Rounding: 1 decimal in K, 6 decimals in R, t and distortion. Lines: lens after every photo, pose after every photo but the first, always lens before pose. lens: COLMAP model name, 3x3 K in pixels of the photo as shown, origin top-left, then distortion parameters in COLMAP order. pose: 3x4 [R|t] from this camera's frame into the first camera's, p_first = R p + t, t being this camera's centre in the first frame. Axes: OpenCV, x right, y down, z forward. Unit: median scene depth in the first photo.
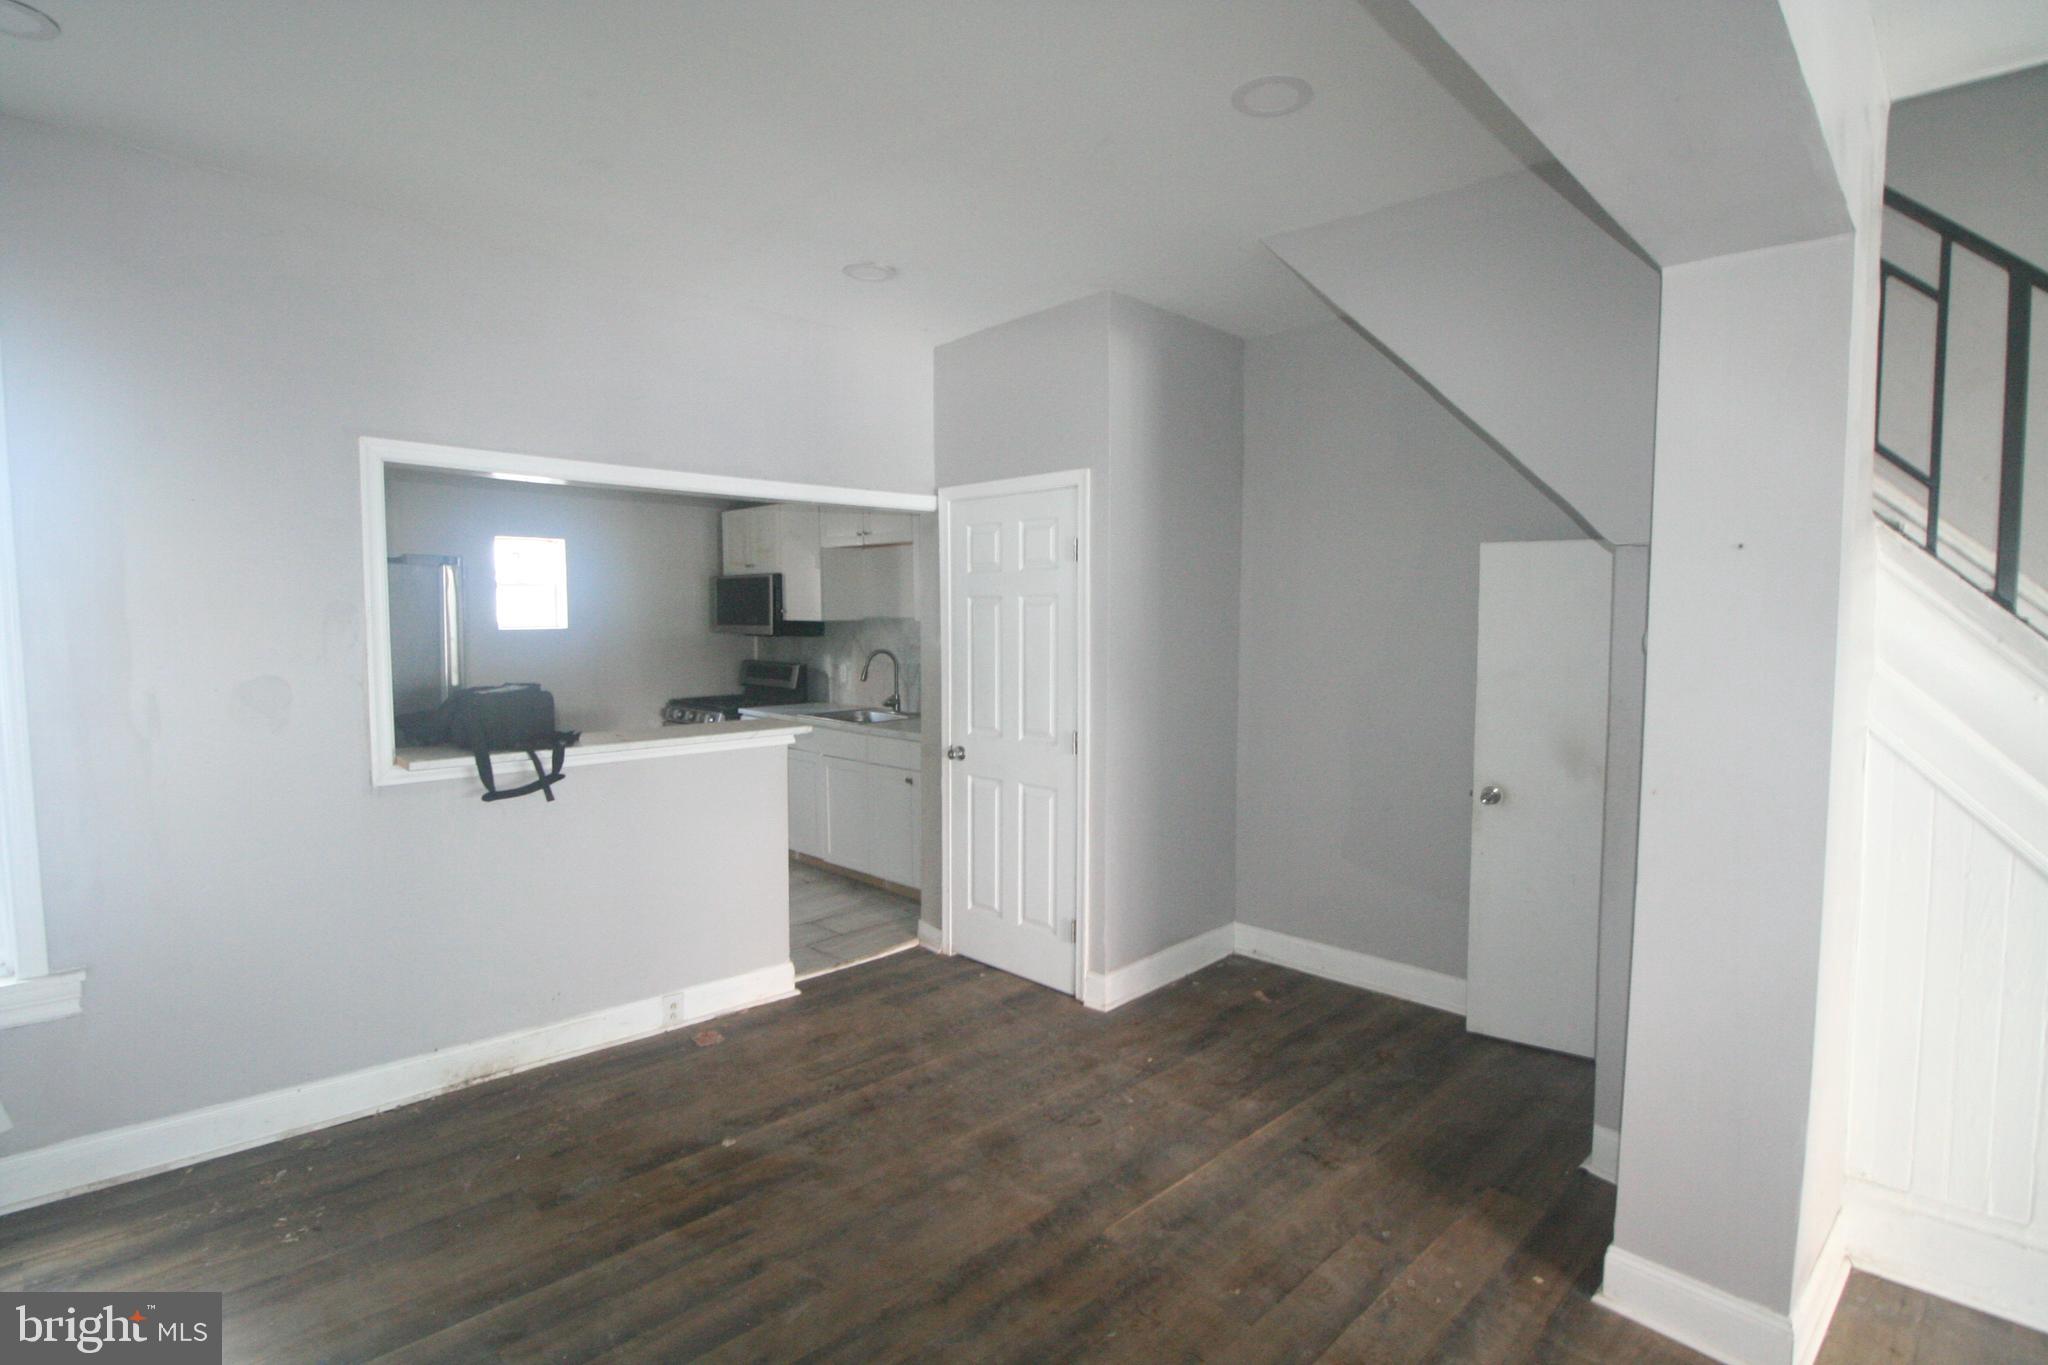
lens RADIAL K [[1023.7, 0, 1041.4], [0, 1023.7, 687.5], [0, 0, 1]] dist [0.022686, -0.000415]
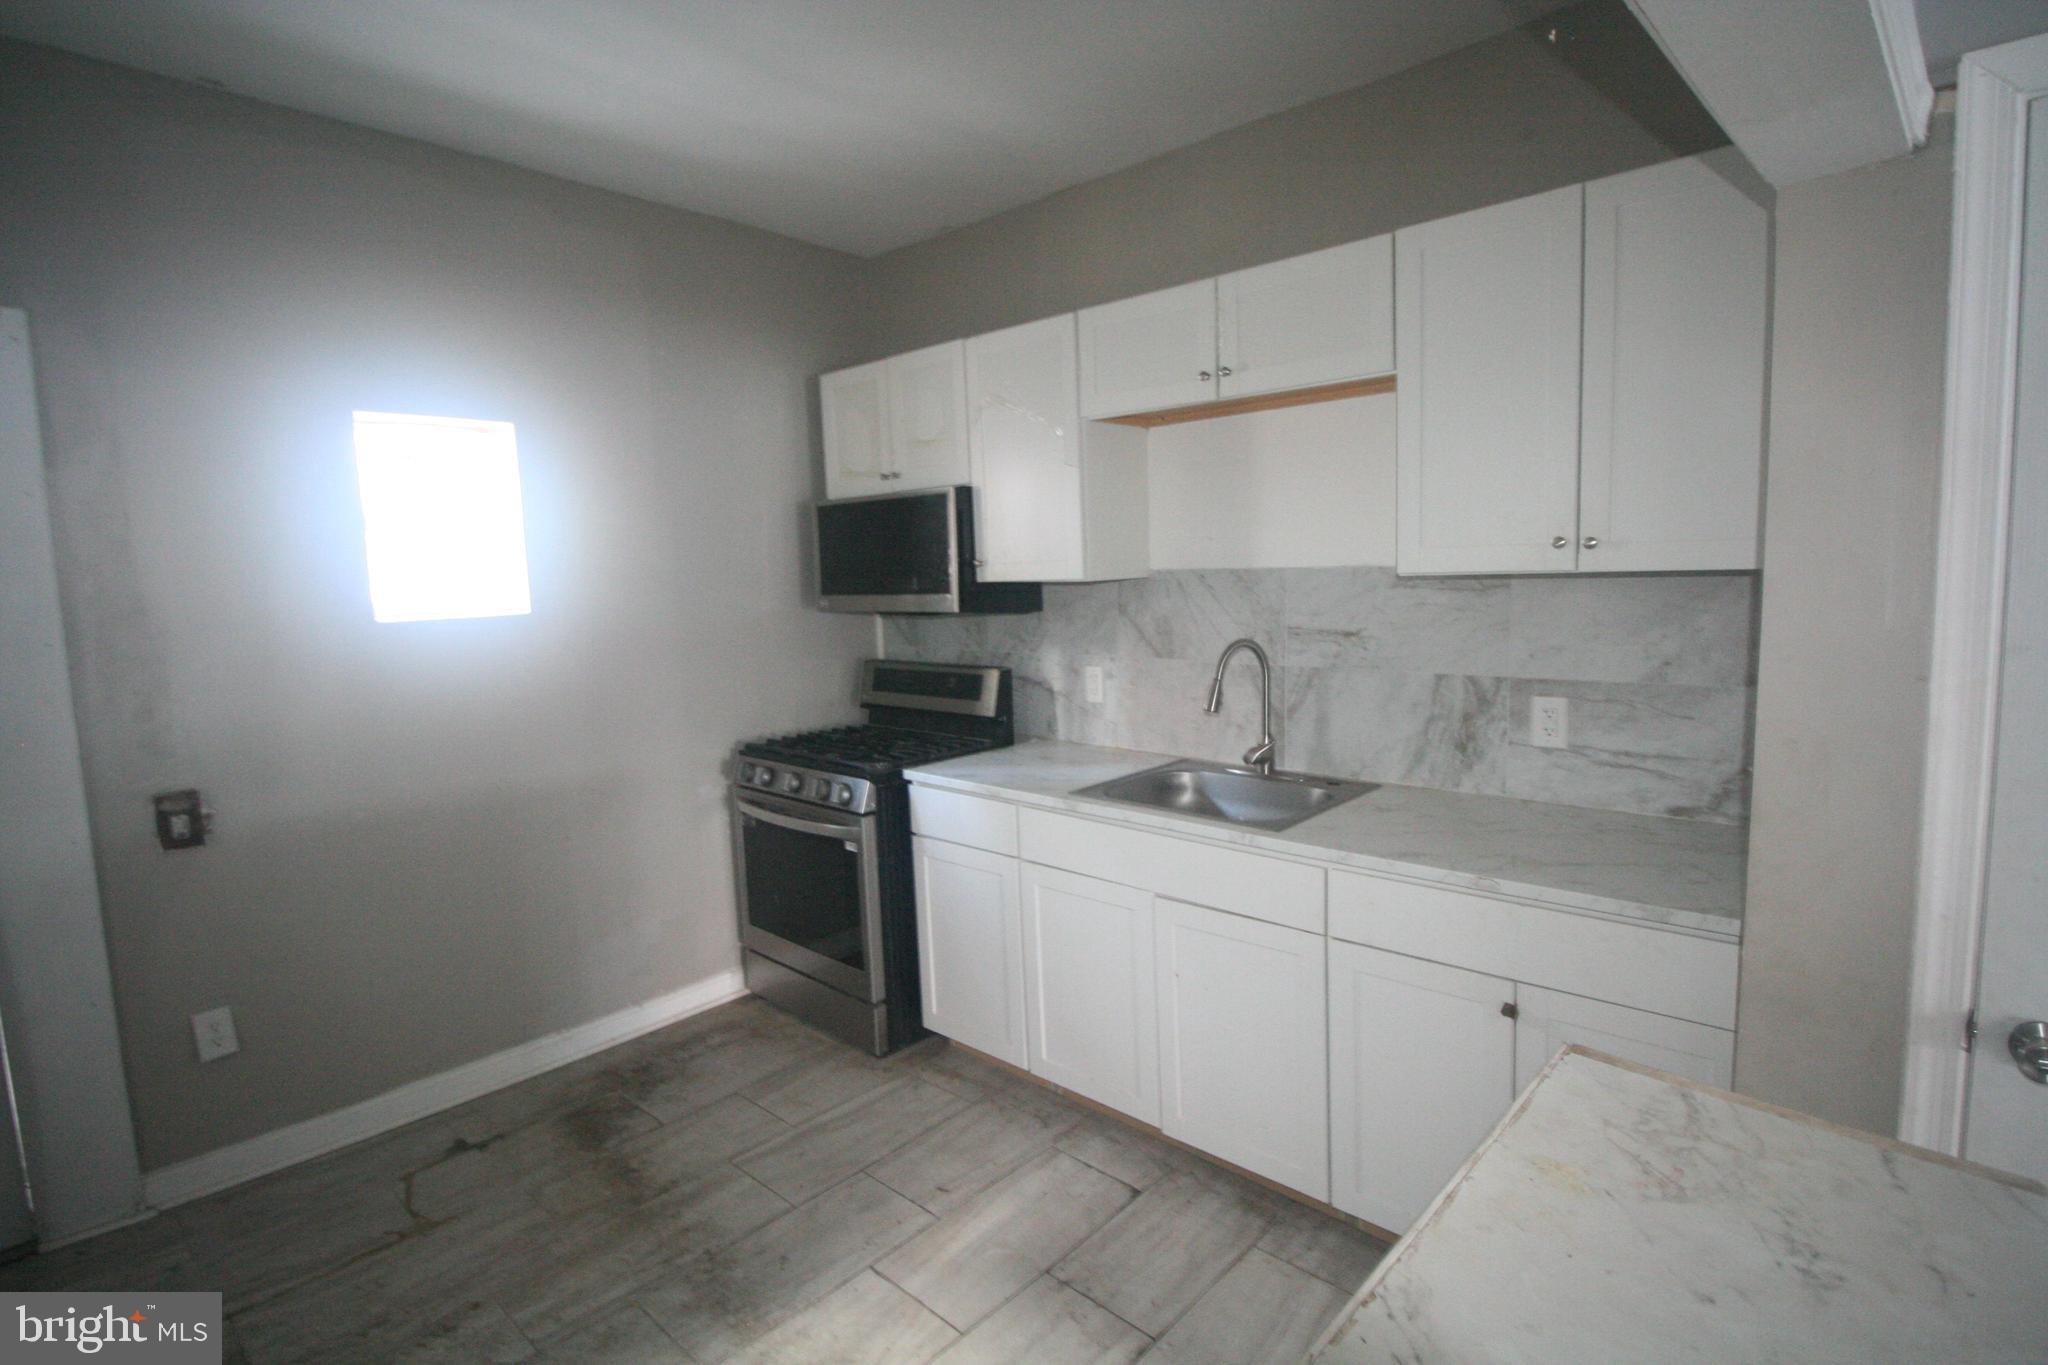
lens RADIAL K [[1023.7, 0, 1019.9], [0, 1023.7, 682.2], [0, 0, 1]] dist [0.022686, -0.000415]
pose [[0.999279, -0.036408, 0.010805, -0.255615], [0.036032, 0.998801, 0.033136, -0.035797], [-0.011998, -0.032723, 0.999392, 0.545722]]
